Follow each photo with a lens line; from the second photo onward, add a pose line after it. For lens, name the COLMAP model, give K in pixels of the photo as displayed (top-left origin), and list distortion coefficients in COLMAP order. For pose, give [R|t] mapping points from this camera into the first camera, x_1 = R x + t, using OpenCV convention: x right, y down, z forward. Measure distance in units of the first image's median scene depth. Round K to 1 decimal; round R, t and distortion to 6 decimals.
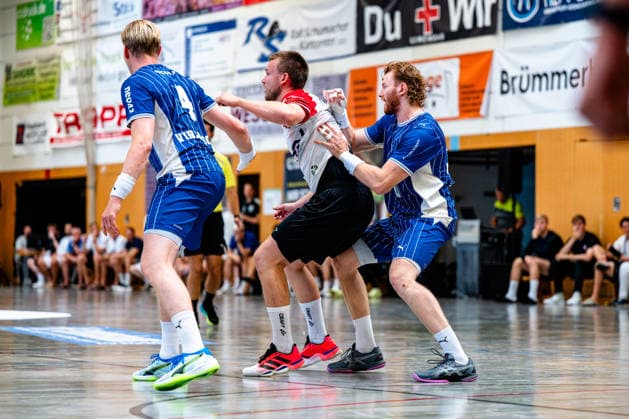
lens RADIAL K [[2393.3, 0, 314.5], [0, 2393.3, 209.5], [0, 0, 1]] dist [0.063157, -0.494032]
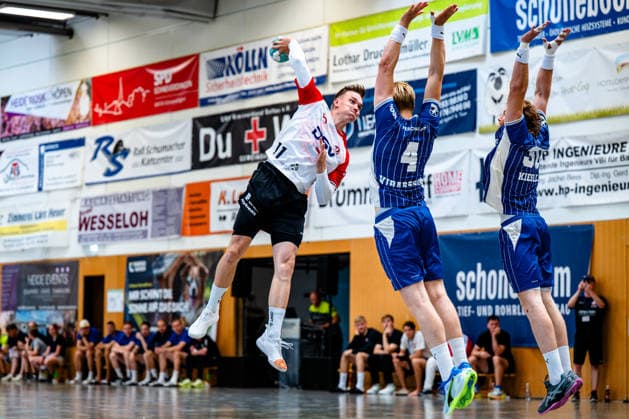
lens RADIAL K [[2393.3, 0, 314.5], [0, 2393.3, 209.5], [0, 0, 1]] dist [0.063157, -0.494032]
pose [[0.997619, 0.011677, 0.067964, -0.001223], [-0.009121, 0.999244, -0.037801, -0.004433], [-0.068354, 0.037091, 0.996971, -0.124759]]
